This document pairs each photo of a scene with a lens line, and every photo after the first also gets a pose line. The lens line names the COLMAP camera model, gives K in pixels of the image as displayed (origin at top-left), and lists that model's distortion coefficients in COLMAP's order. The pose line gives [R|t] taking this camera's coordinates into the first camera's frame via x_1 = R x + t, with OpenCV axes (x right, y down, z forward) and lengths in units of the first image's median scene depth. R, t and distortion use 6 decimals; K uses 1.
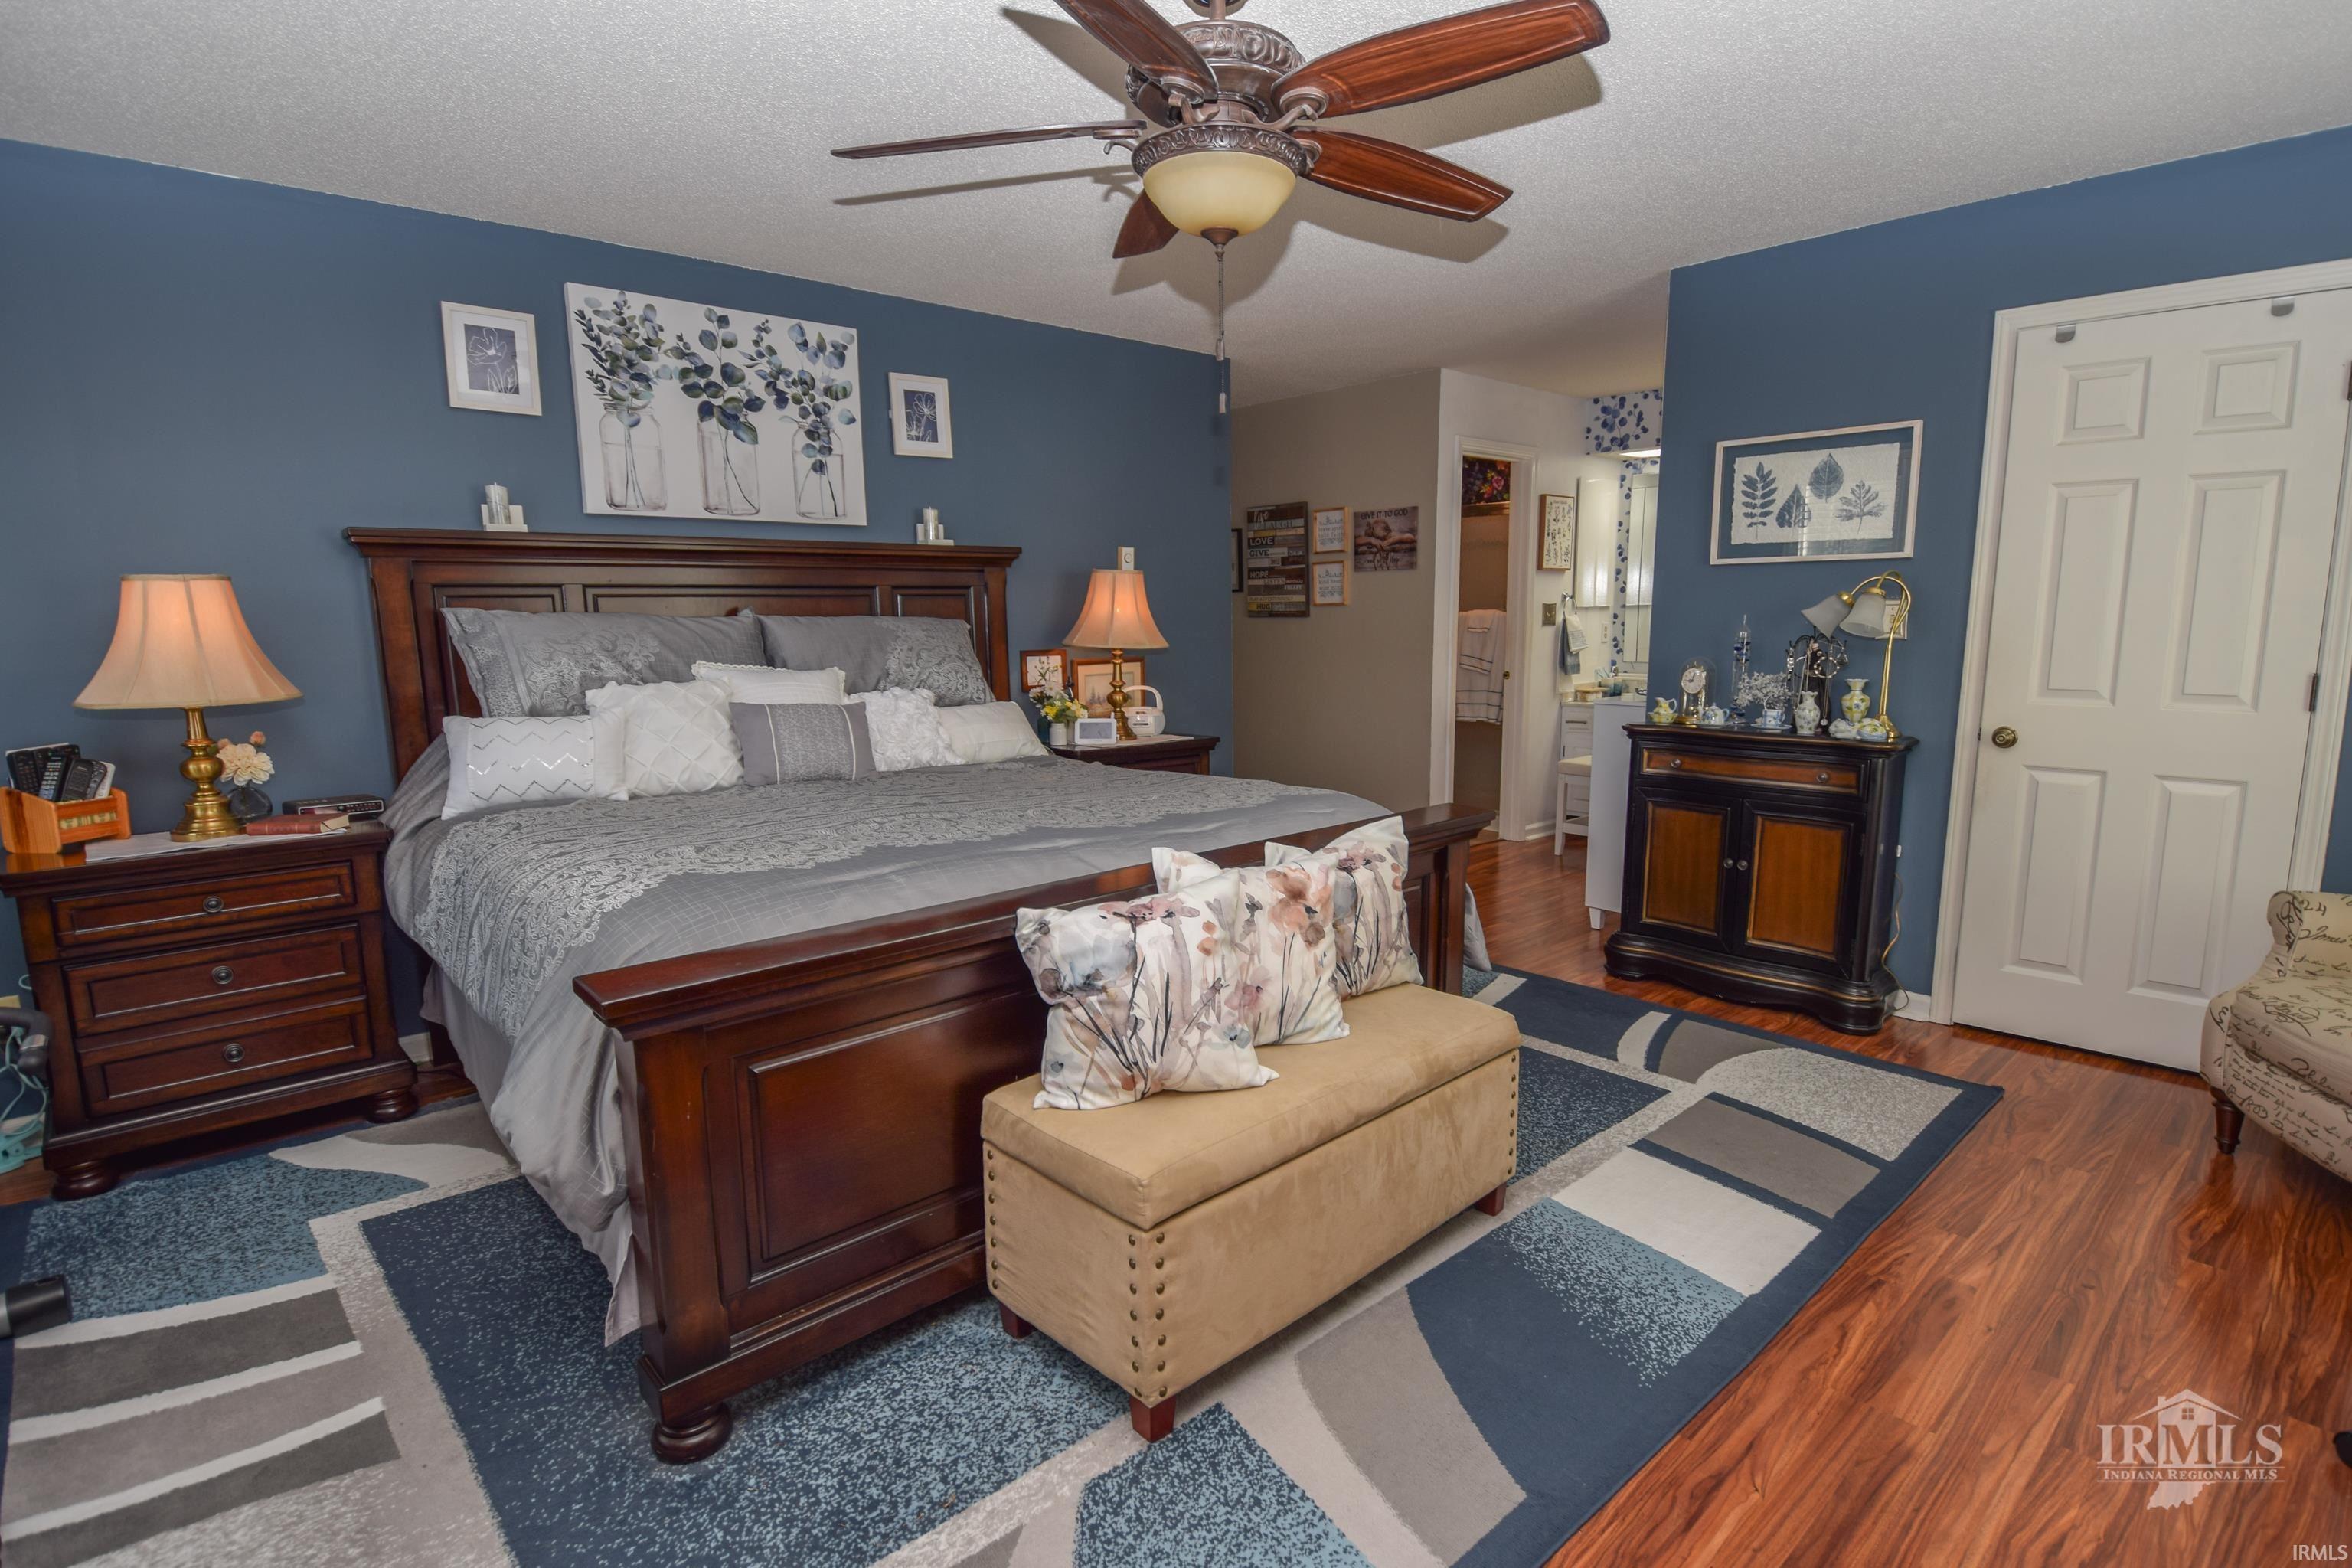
lens RADIAL K [[1147.7, 0, 1199.4], [0, 1147.7, 783.2], [0, 0, 1]] dist [0.026861, -0.027952]
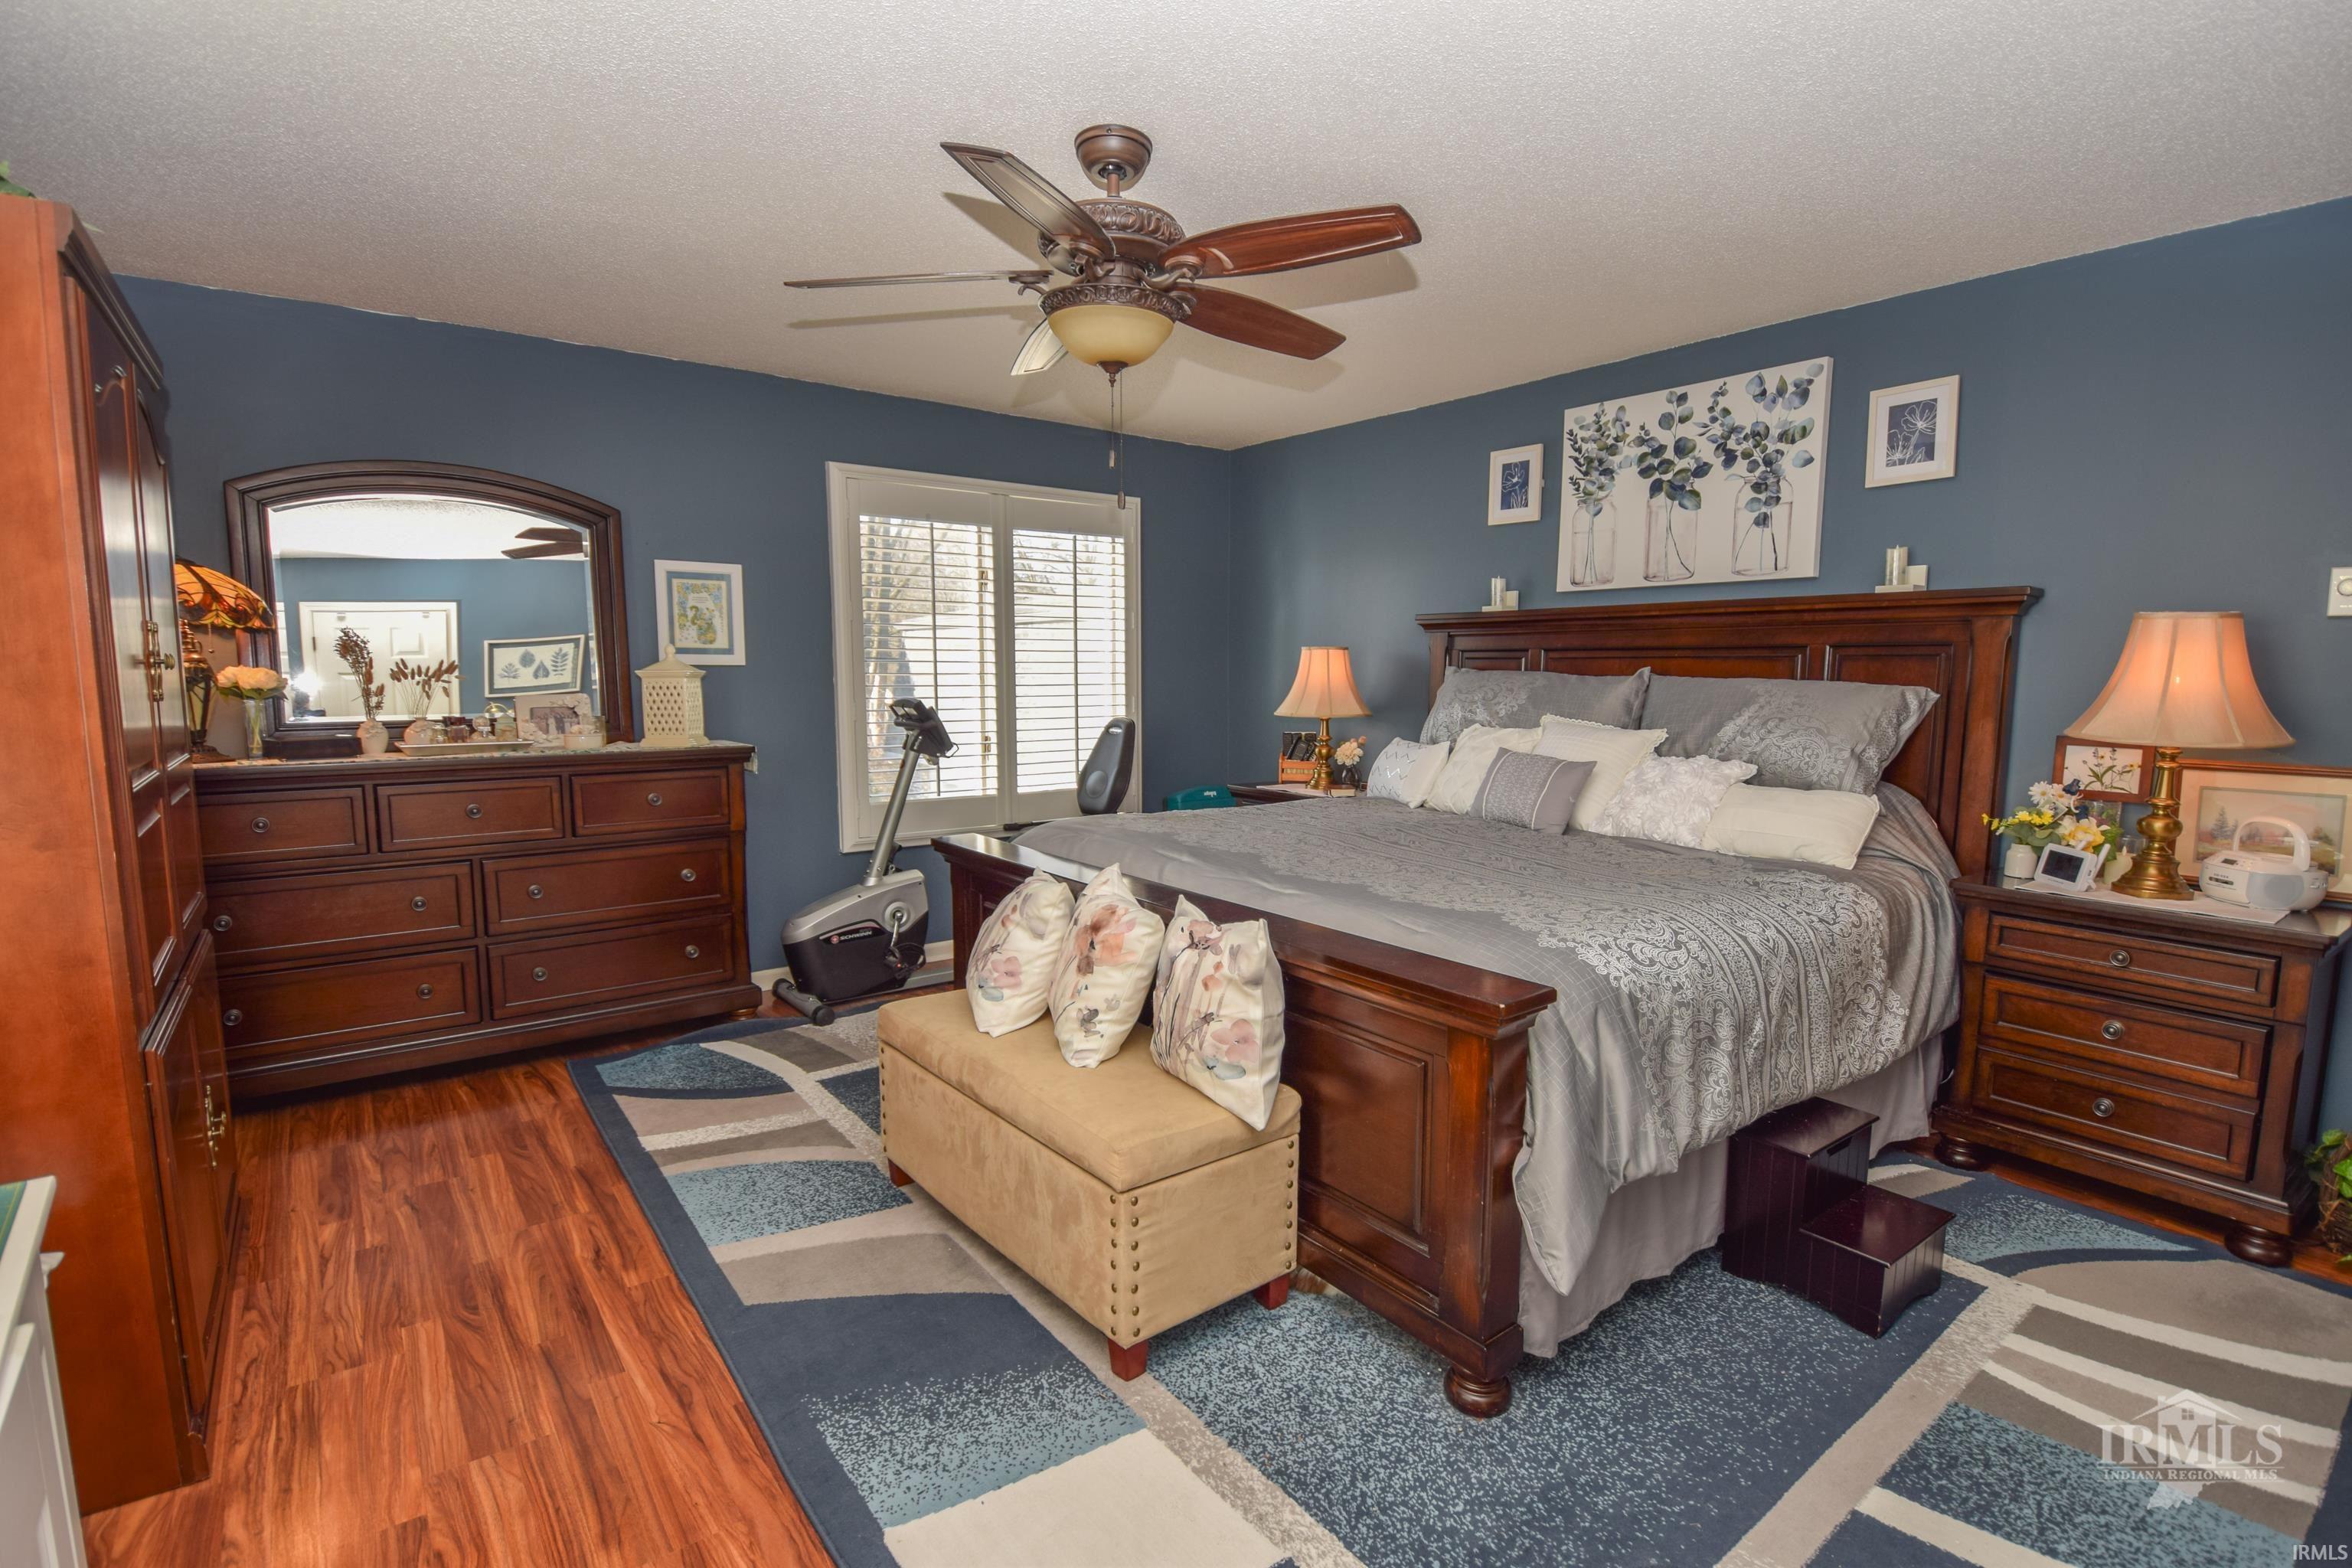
lens RADIAL K [[1147.7, 0, 1199.4], [0, 1147.7, 783.2], [0, 0, 1]] dist [0.026861, -0.027952]
pose [[-0.089351, 0.105882, -0.990356, 0.700003], [-0.160482, 0.979811, 0.119234, -0.111136], [0.982986, 0.169588, -0.070555, 0.696536]]
